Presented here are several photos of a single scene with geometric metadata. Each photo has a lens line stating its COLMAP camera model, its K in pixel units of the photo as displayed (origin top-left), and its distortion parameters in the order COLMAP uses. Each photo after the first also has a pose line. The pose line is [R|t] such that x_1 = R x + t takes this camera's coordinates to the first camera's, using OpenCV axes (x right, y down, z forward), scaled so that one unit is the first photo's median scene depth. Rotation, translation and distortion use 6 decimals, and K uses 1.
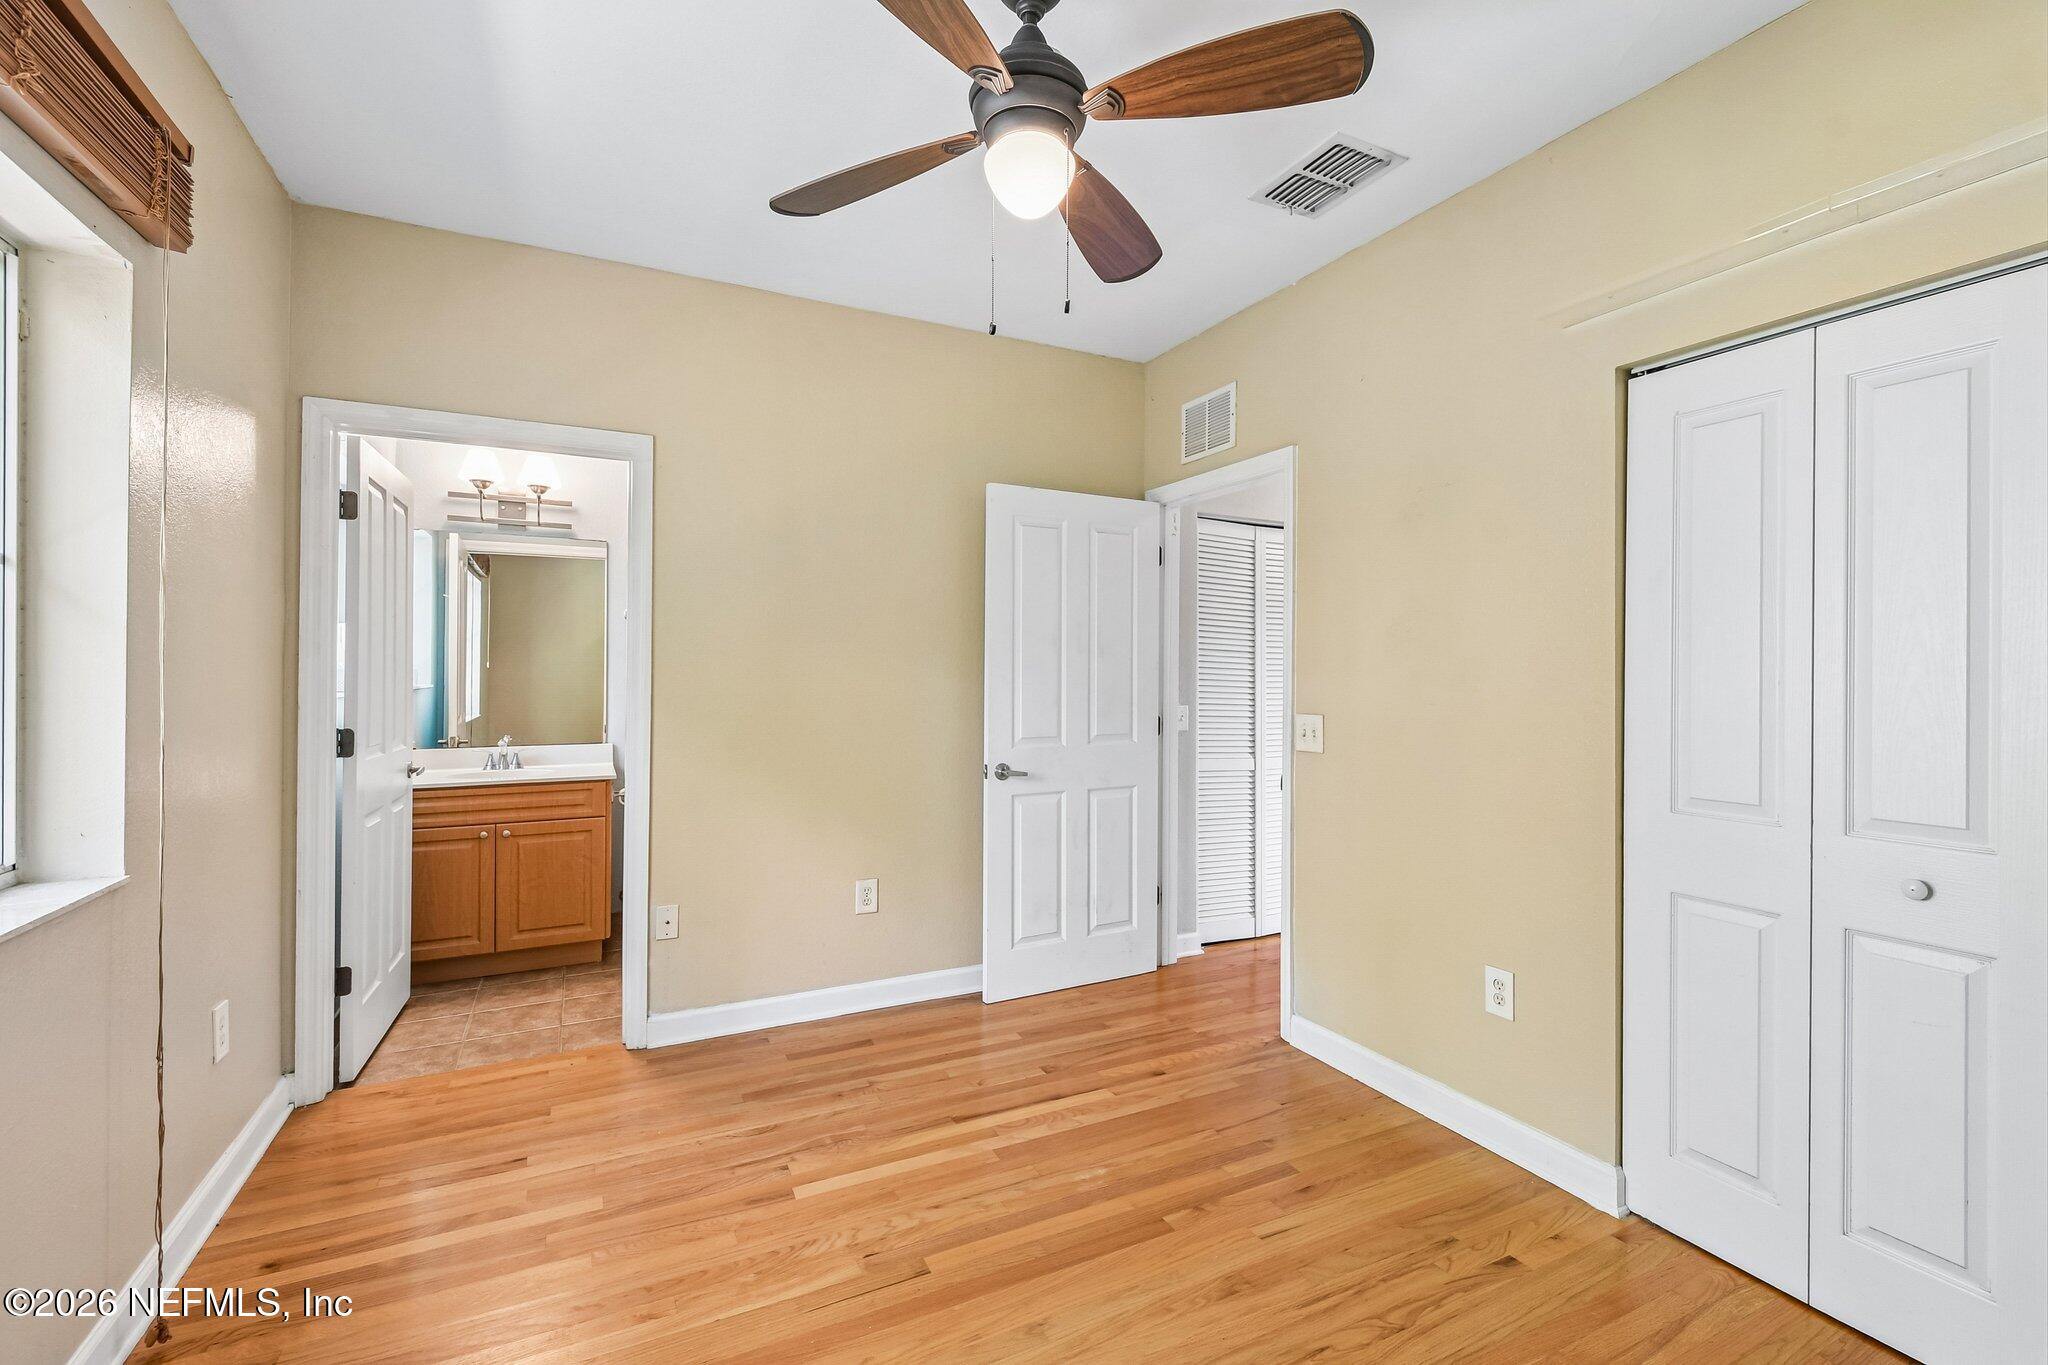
lens RADIAL K [[884.7, 0, 1051.7], [0, 884.7, 677.7], [0, 0, 1]] dist [0.010702, -0.008544]
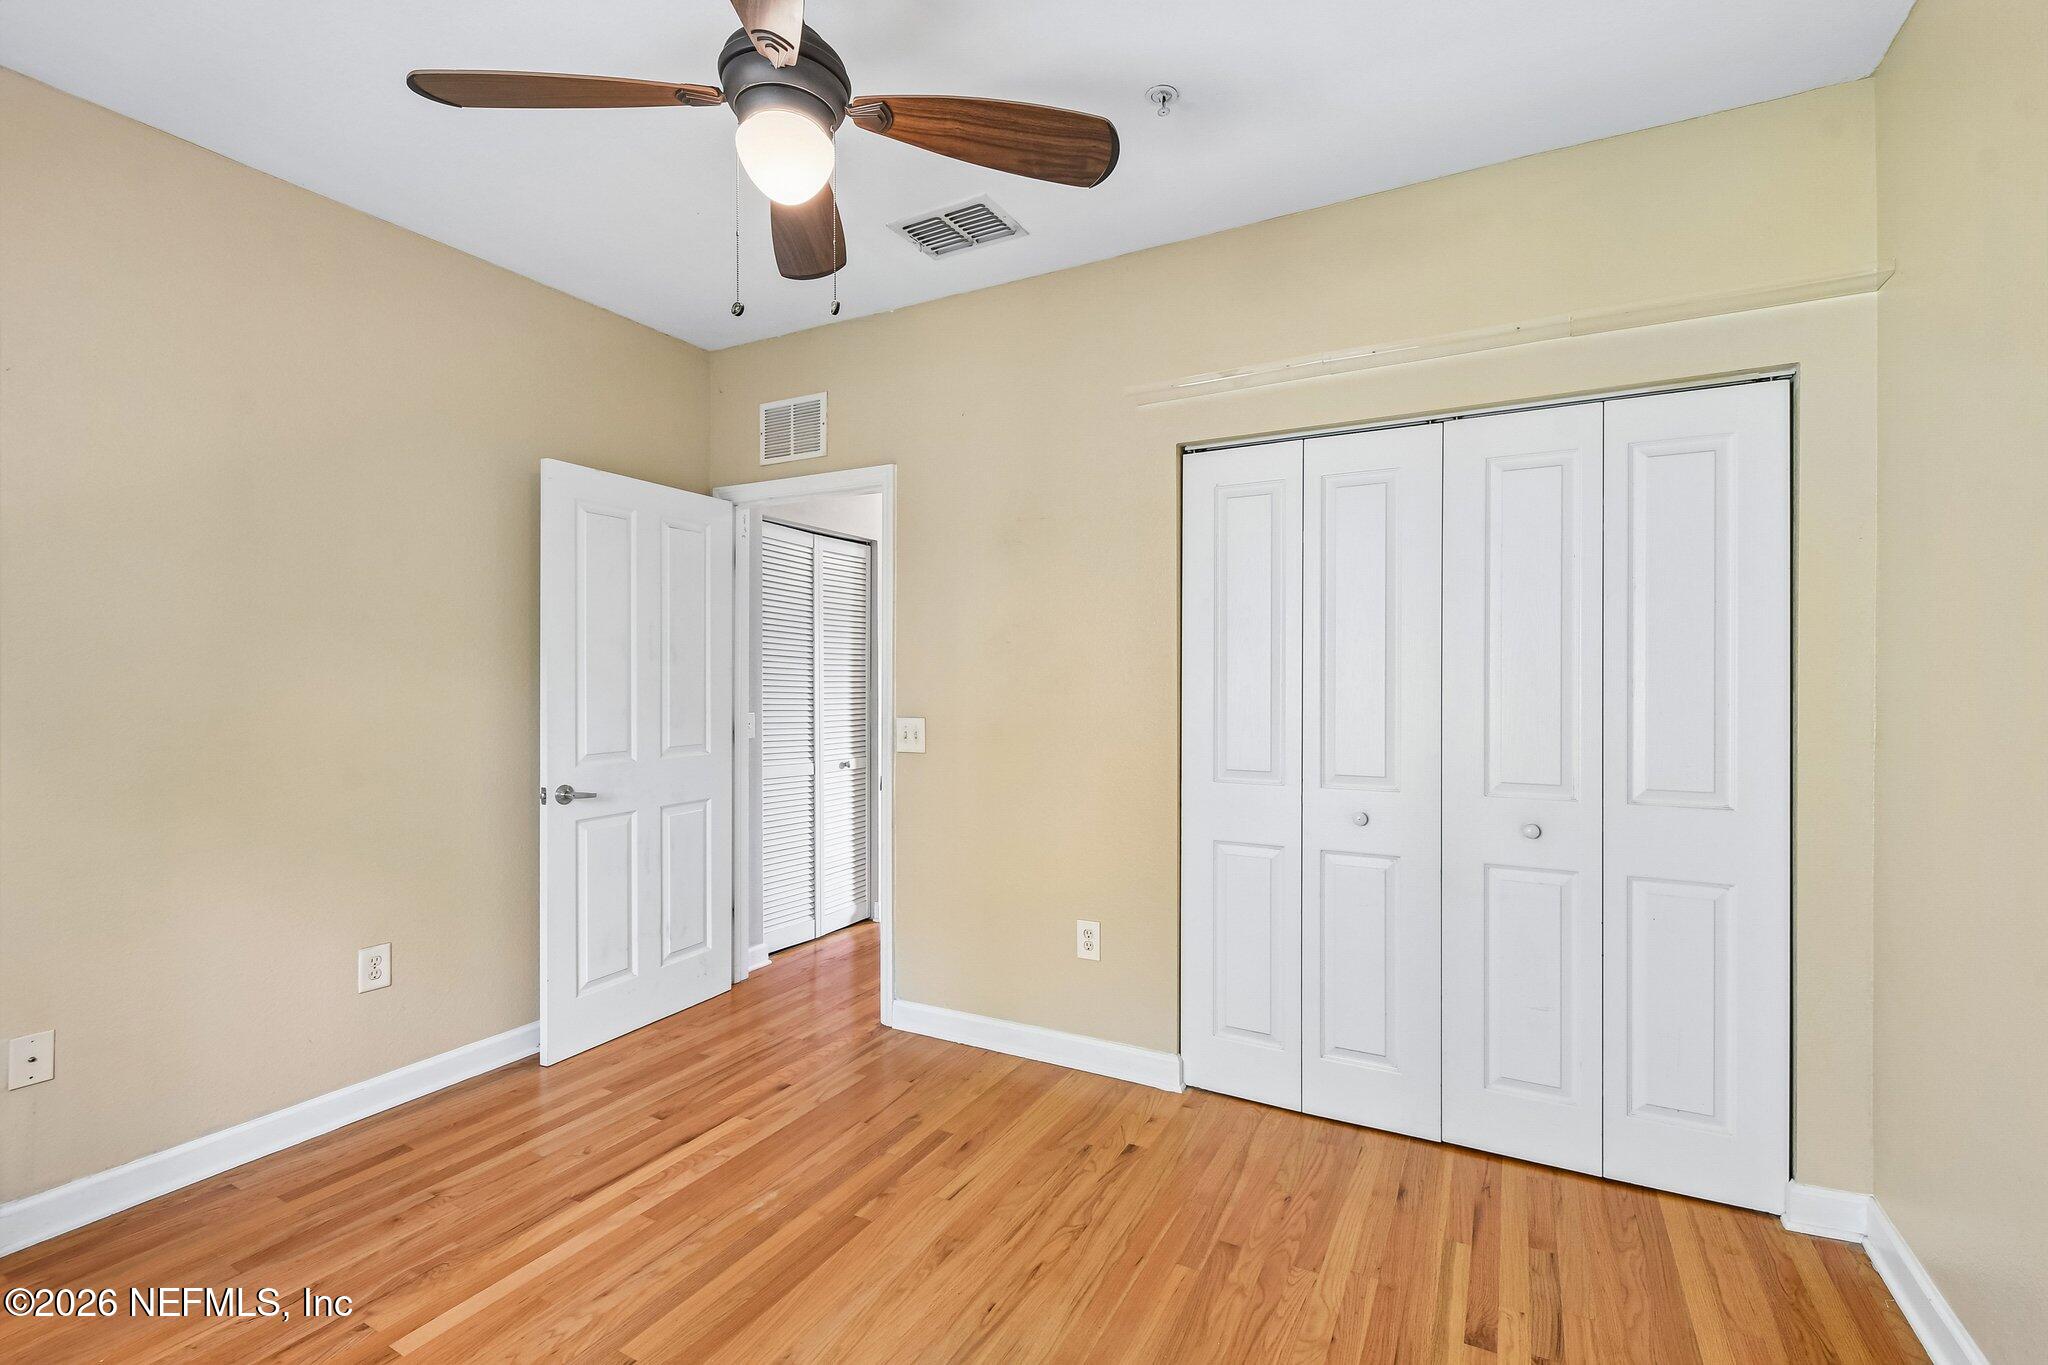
lens RADIAL K [[853.4, 0, 1095.0], [0, 853.4, 689.2], [0, 0, 1]] dist [0.000980, -0.004019]
pose [[0.822585, -0.011679, 0.568522, -0.144832], [0.007460, 0.999925, 0.009747, -0.001574], [-0.568593, -0.003777, 0.822610, 0.029210]]
